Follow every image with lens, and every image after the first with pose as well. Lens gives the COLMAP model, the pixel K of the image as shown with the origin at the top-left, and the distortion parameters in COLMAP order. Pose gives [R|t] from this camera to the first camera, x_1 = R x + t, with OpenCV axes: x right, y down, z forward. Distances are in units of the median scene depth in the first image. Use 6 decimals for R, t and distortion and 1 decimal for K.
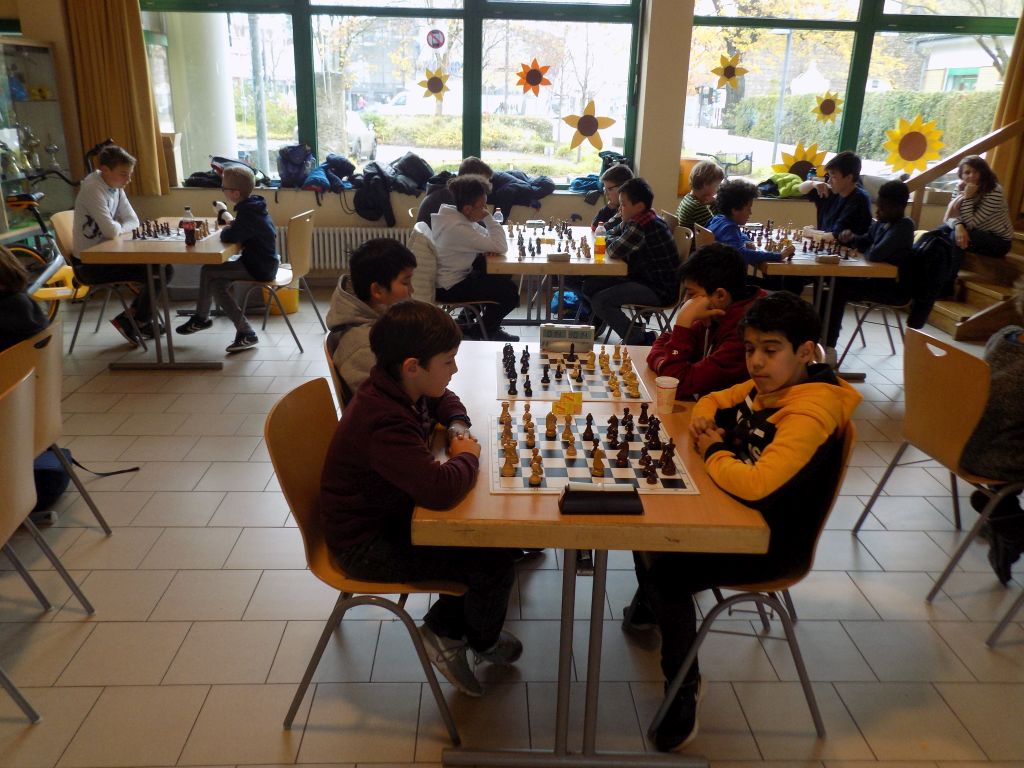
lens RADIAL K [[810.6, 0, 508.6], [0, 810.6, 383.4], [0, 0, 1]] dist [-0.027897, 0.027583]
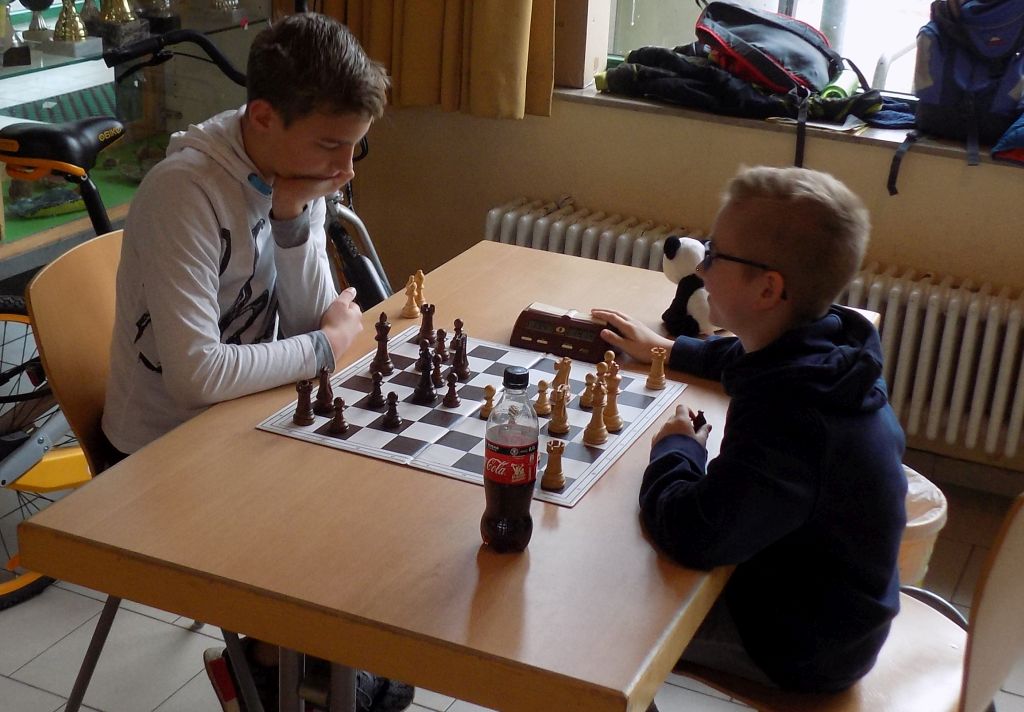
lens RADIAL K [[1562.7, 0, 511.0], [0, 1562.7, 355.0], [0, 0, 1]] dist [0.030056, 0.000000]
pose [[0.891273, 0.189356, -0.412039, -0.168719], [-0.180858, 0.981682, 0.059931, -0.175819], [0.415839, 0.021106, 0.909193, 0.448360]]
